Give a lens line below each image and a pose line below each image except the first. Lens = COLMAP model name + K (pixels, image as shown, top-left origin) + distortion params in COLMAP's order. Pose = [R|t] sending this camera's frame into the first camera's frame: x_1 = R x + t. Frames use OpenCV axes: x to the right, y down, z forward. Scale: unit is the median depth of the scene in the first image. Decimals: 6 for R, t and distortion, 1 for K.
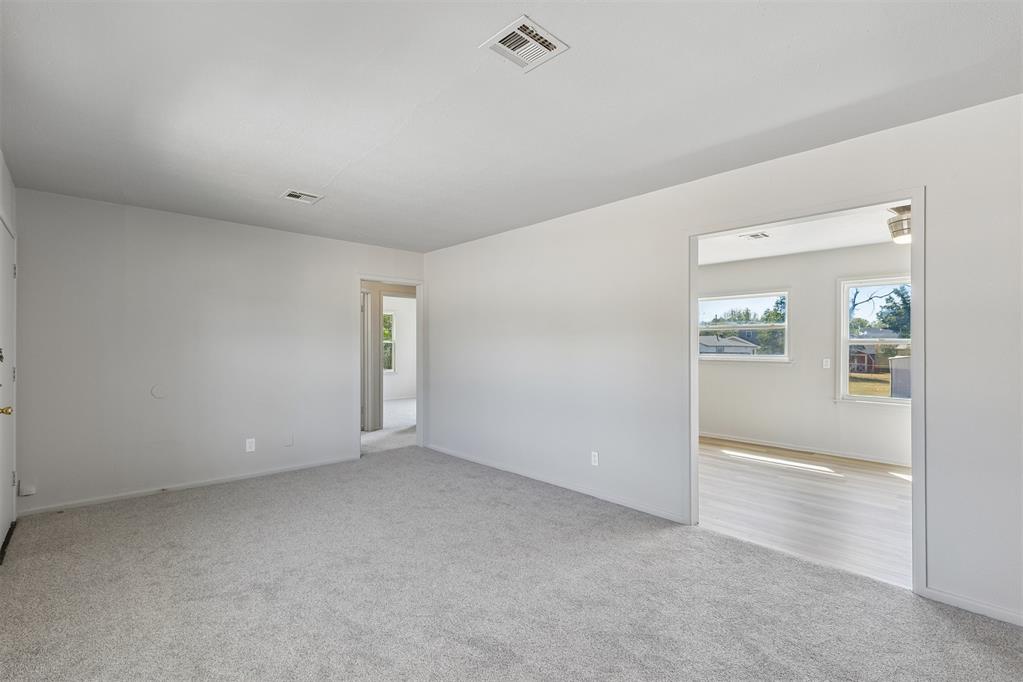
lens RADIAL K [[464.6, 0, 510.5], [0, 464.6, 345.4], [0, 0, 1]] dist [0.022114, -0.000271]
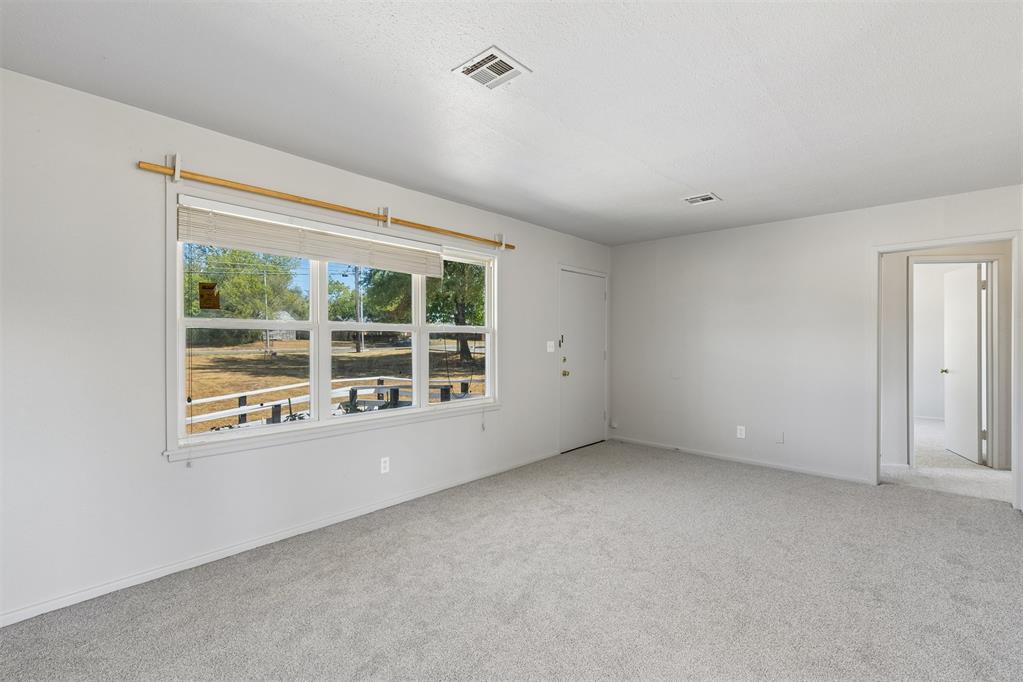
lens RADIAL K [[464.1, 0, 511.5], [0, 464.1, 341.0], [0, 0, 1]] dist [0.009954, 0.000040]
pose [[0.077520, 0.001507, -0.996990, 0.625045], [-0.000044, 0.999999, 0.001508, 0.002683], [0.996991, -0.000073, 0.077520, 0.520787]]
